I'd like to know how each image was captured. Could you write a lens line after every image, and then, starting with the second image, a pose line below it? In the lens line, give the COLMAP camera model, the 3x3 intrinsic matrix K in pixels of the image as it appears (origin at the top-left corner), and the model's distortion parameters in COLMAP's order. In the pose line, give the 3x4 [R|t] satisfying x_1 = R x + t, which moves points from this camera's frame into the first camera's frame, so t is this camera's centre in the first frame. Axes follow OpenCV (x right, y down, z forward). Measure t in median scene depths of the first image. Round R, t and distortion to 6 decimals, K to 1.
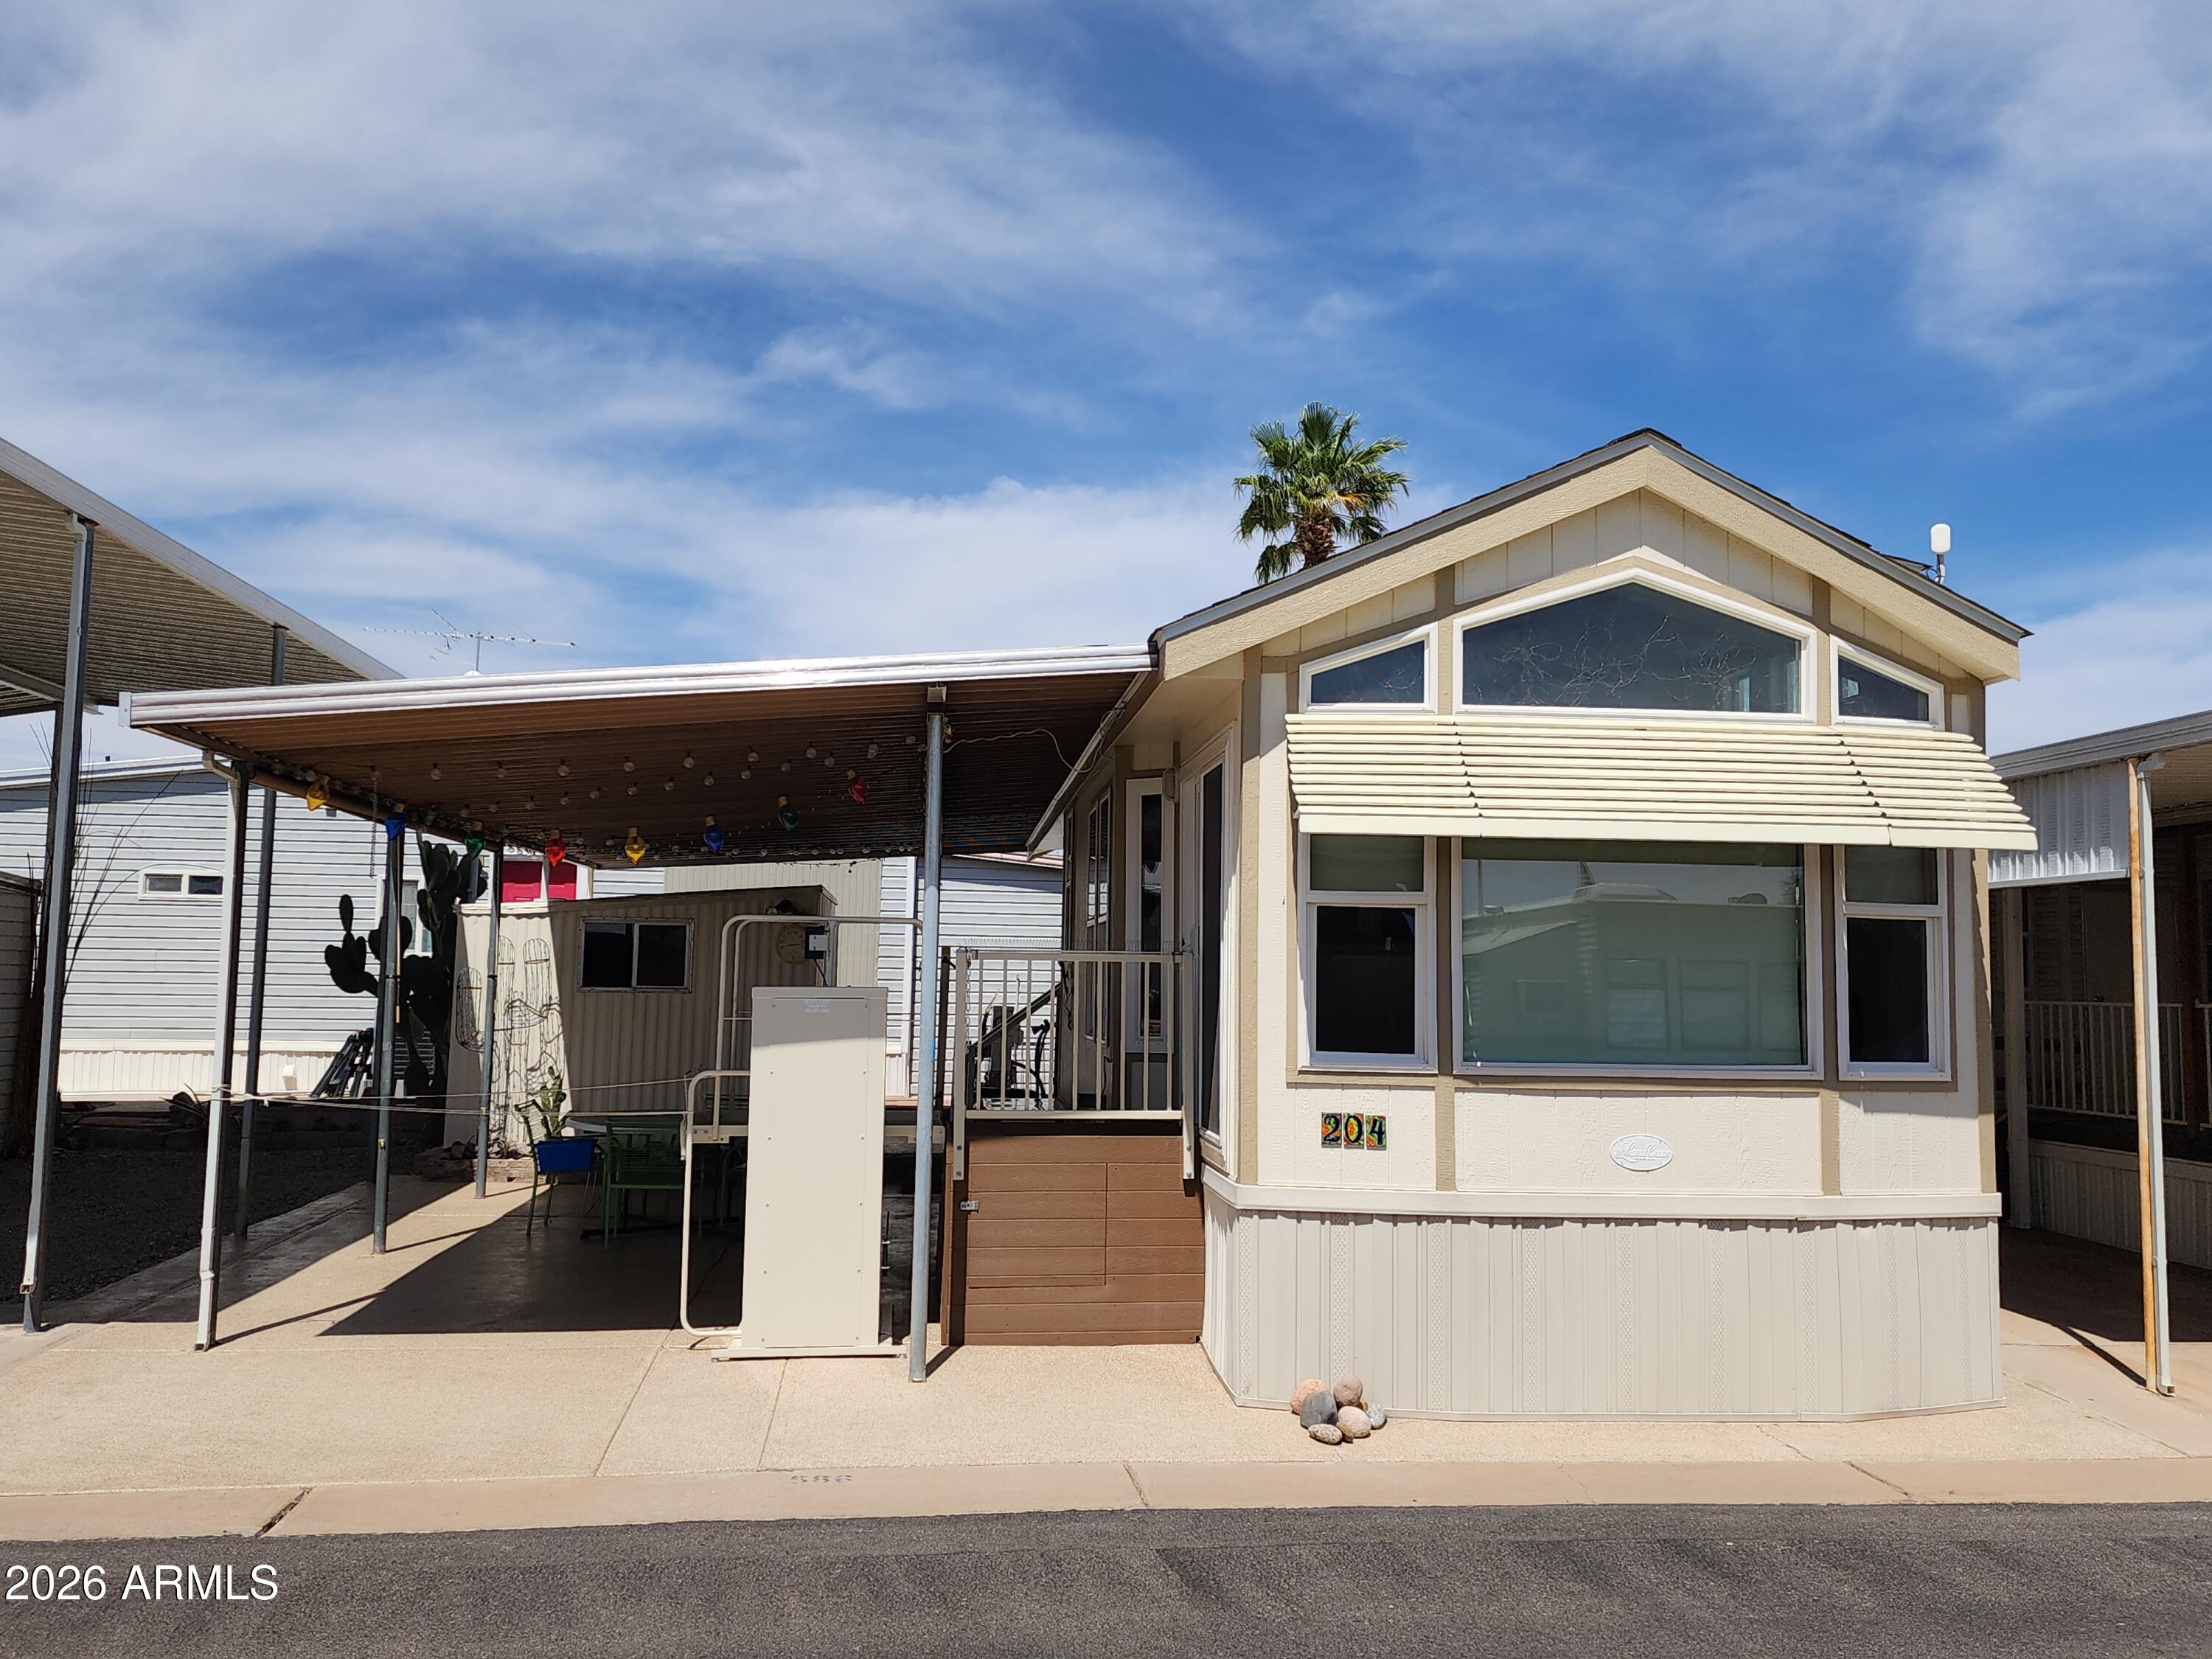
lens RADIAL K [[1955.7, 0, 1105.6], [0, 1955.7, 794.6], [0, 0, 1]] dist [0.129783, -0.159116]
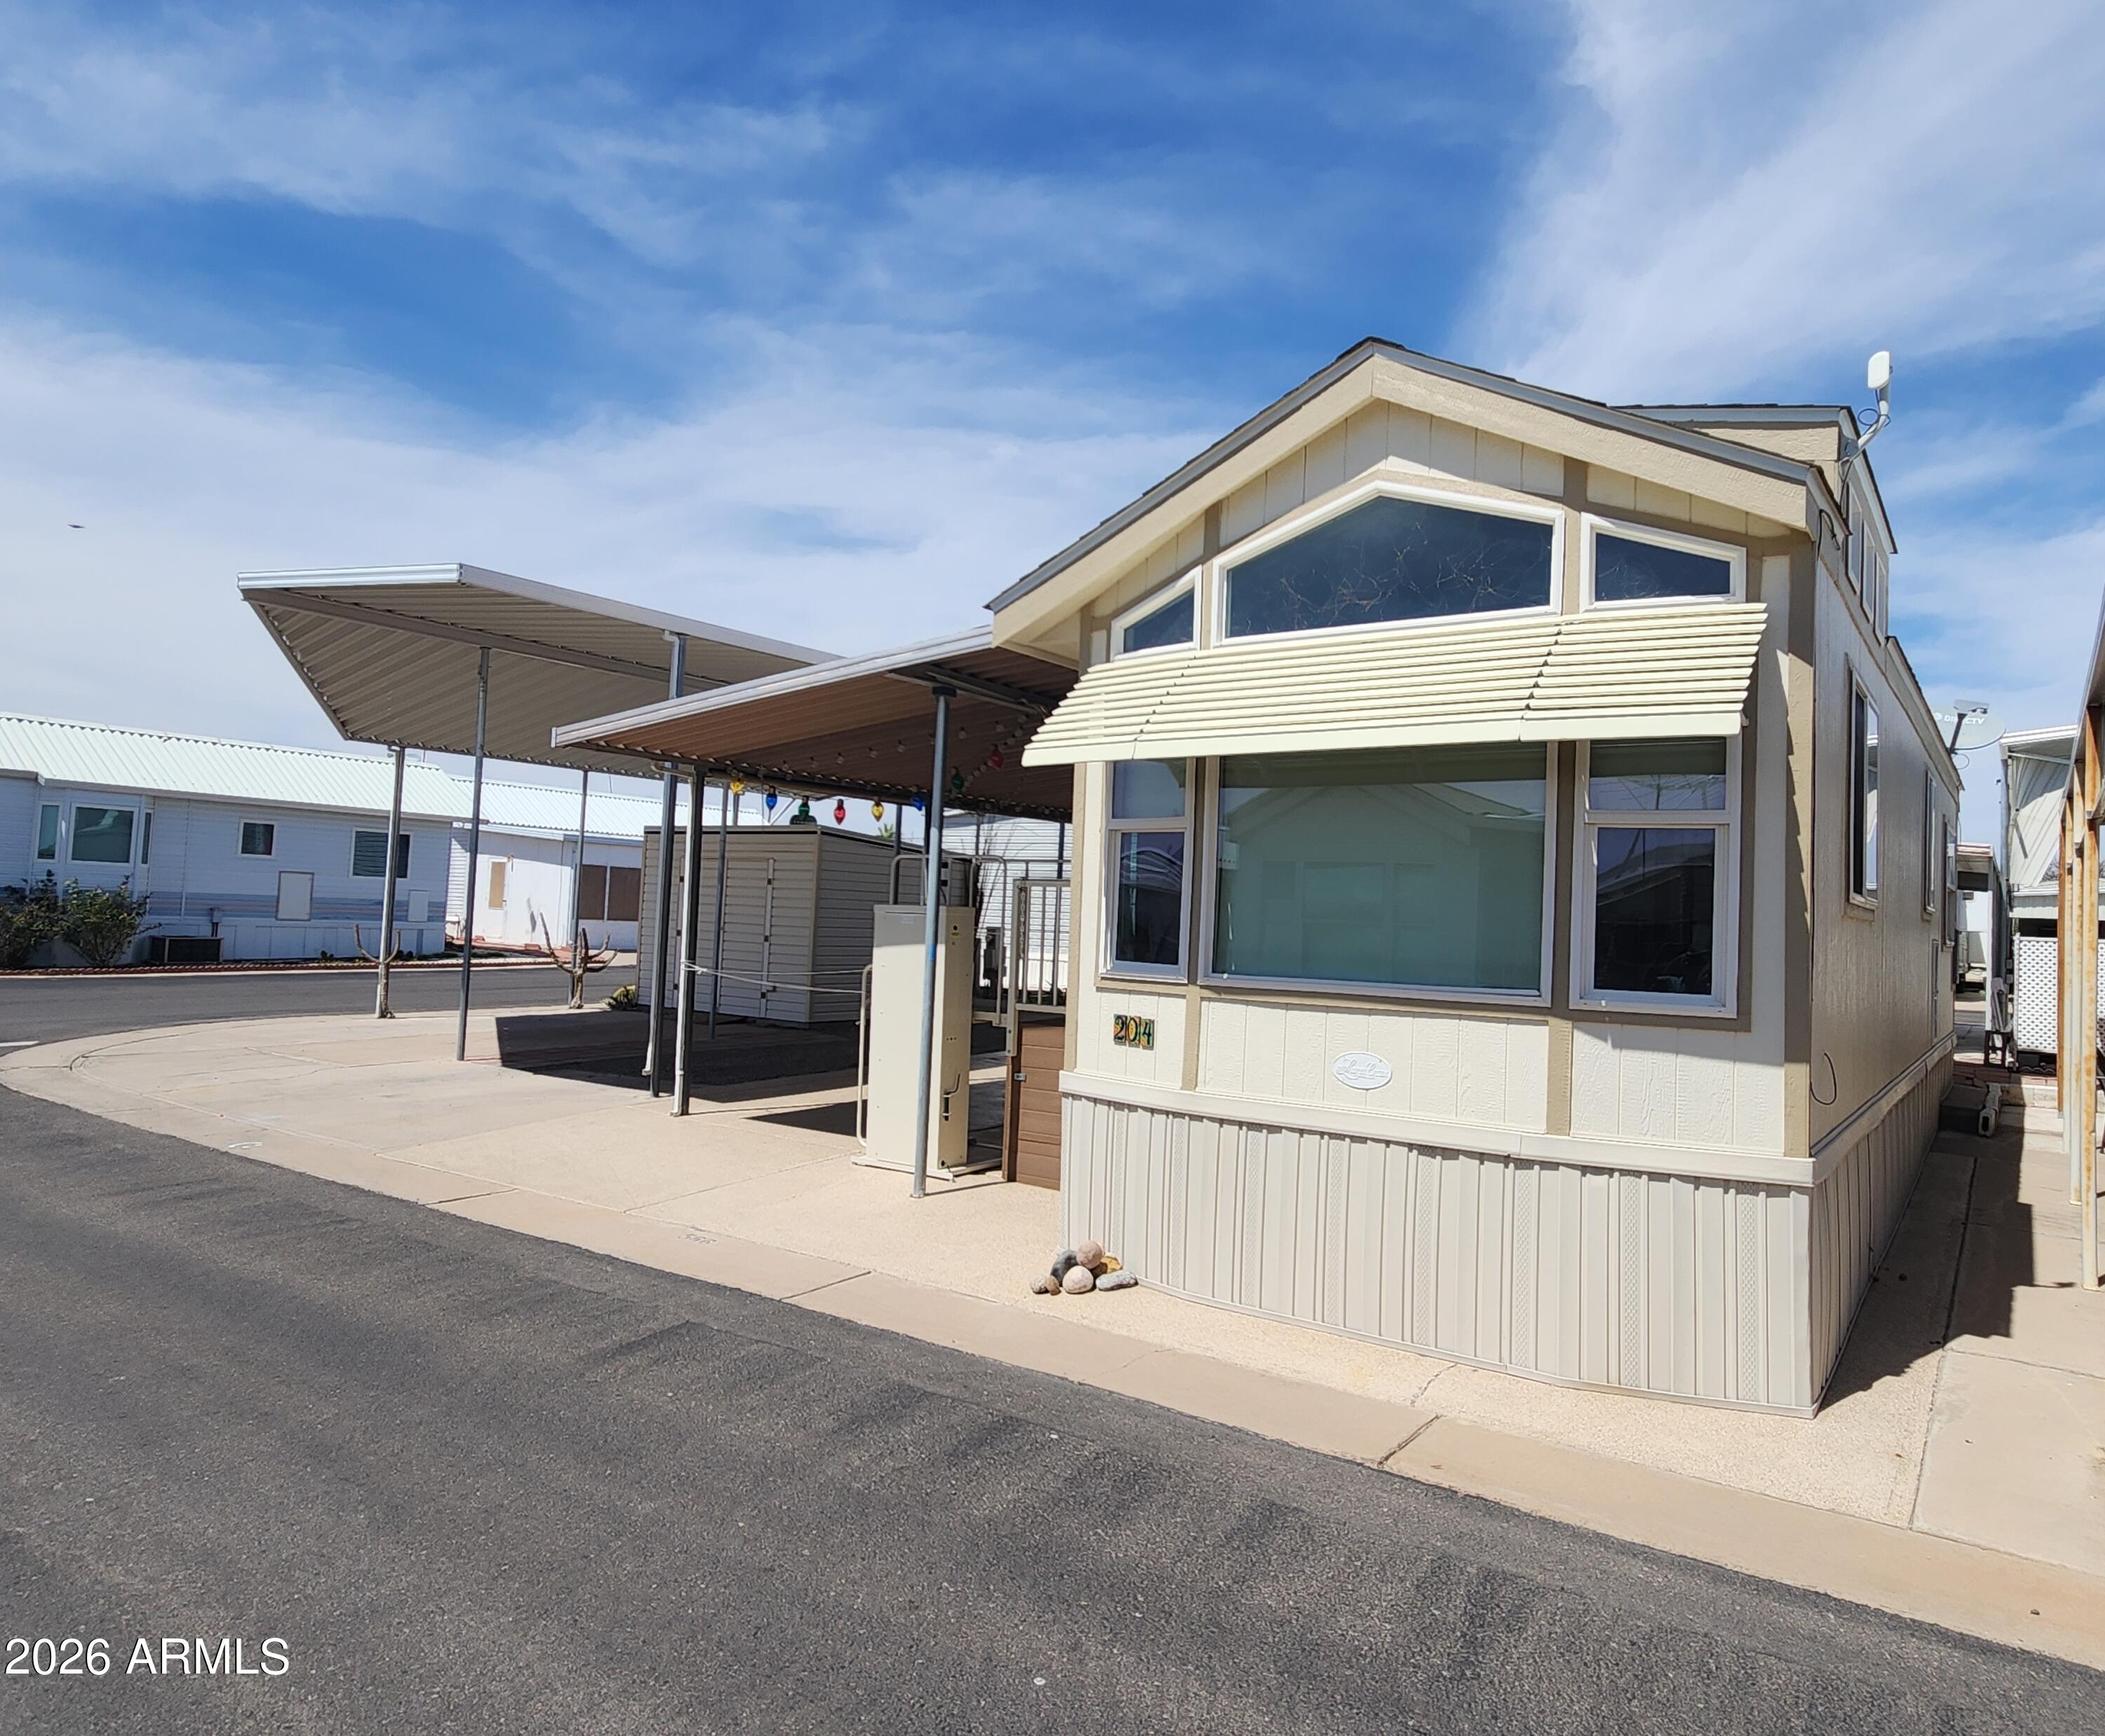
lens RADIAL K [[1388.3, 0, 1059.4], [0, 1388.3, 828.2], [0, 0, 1]] dist [0.003846, 0.002290]
pose [[0.736879, -0.030937, -0.675316, 0.618040], [0.038500, 0.999252, -0.003768, 0.055545], [0.674927, -0.023223, 0.737519, 0.382084]]
